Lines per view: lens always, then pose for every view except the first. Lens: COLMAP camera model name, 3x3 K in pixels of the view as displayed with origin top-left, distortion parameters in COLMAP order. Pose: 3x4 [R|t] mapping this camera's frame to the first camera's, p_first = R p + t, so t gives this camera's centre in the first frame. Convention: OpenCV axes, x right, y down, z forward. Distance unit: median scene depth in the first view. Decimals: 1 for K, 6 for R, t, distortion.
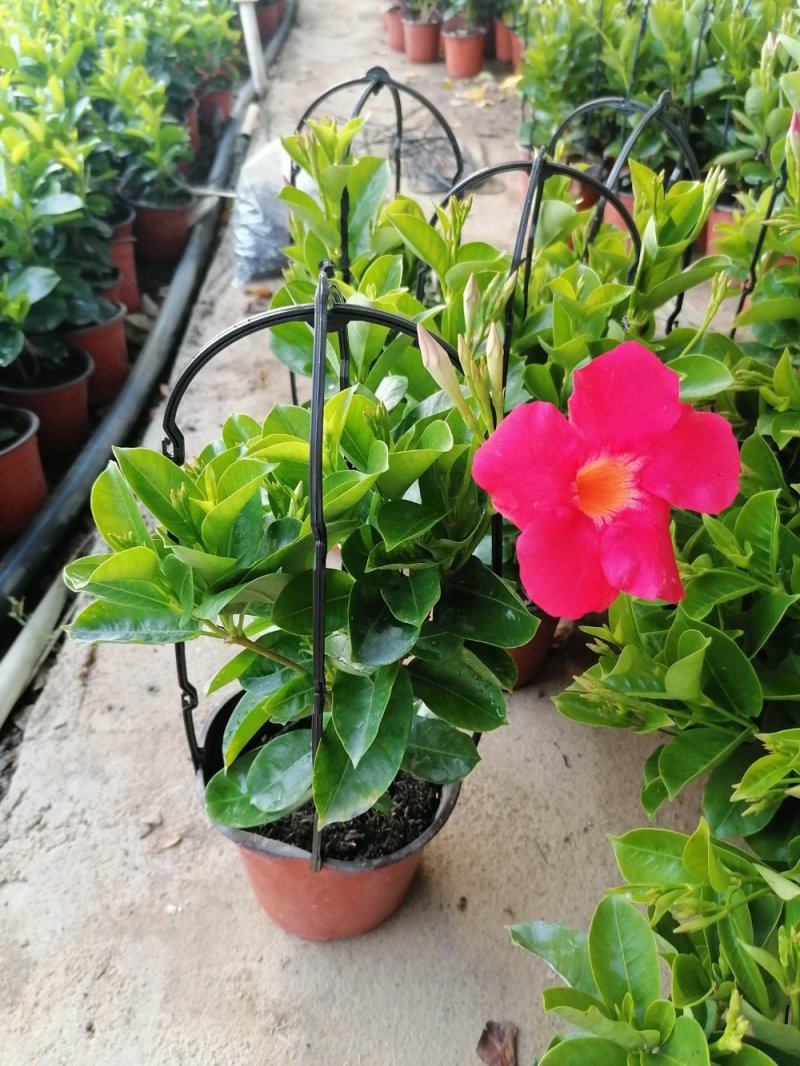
lens RADIAL K [[804.3, 0, 397.6], [0, 804.3, 532.1], [0, 0, 1]] dist [0.040737, -0.074920]
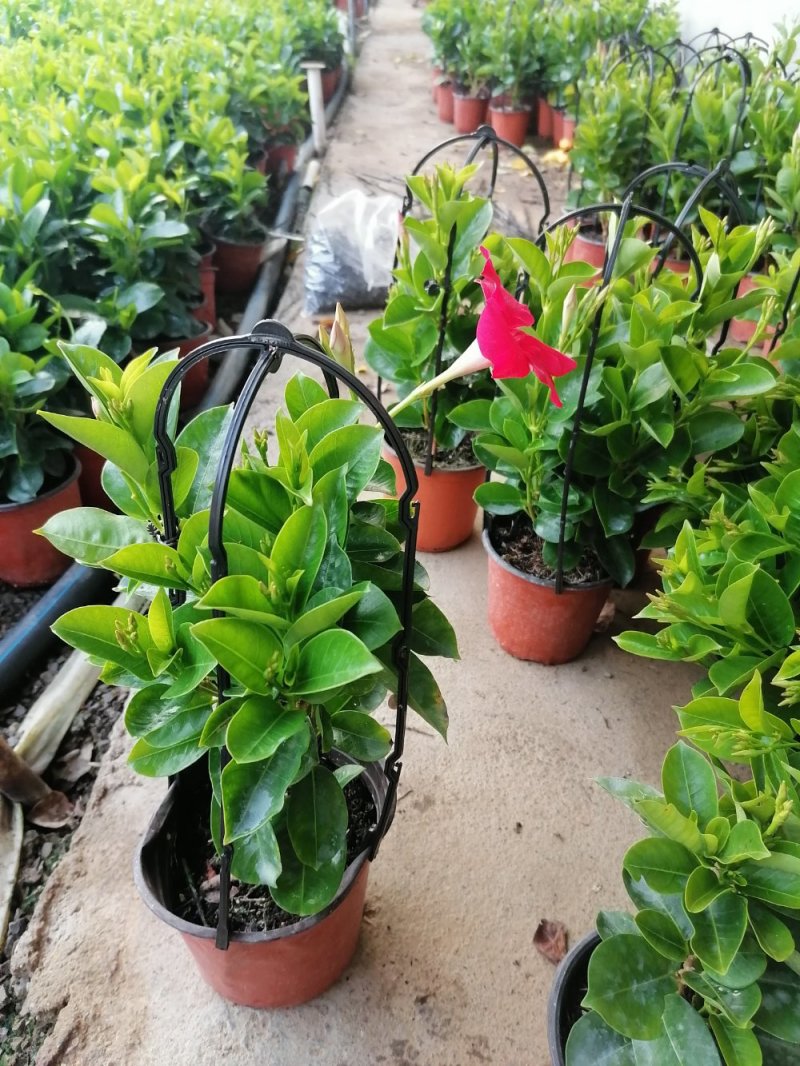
lens RADIAL K [[804.3, 0, 395.1], [0, 804.3, 533.6], [0, 0, 1]] dist [0.040737, -0.074920]
pose [[0.997781, 0.066299, -0.006151, -0.093927], [-0.066562, 0.995546, -0.066763, 0.104653], [0.001697, 0.067024, 0.997750, -0.146055]]
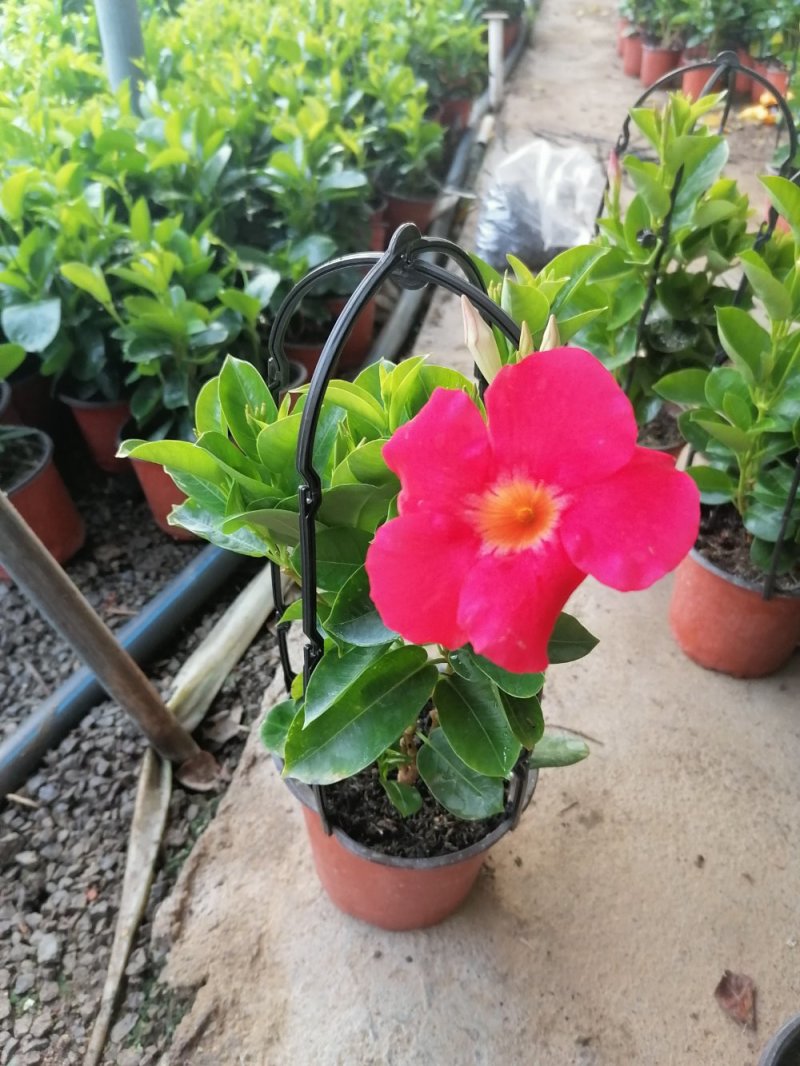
lens RADIAL K [[804.3, 0, 392.9], [0, 804.3, 534.8], [0, 0, 1]] dist [0.040737, -0.074920]
pose [[0.975303, 0.146240, -0.165522, -0.152043], [-0.150386, 0.988545, -0.012732, 0.101073], [0.161764, 0.037310, 0.986124, -0.064704]]
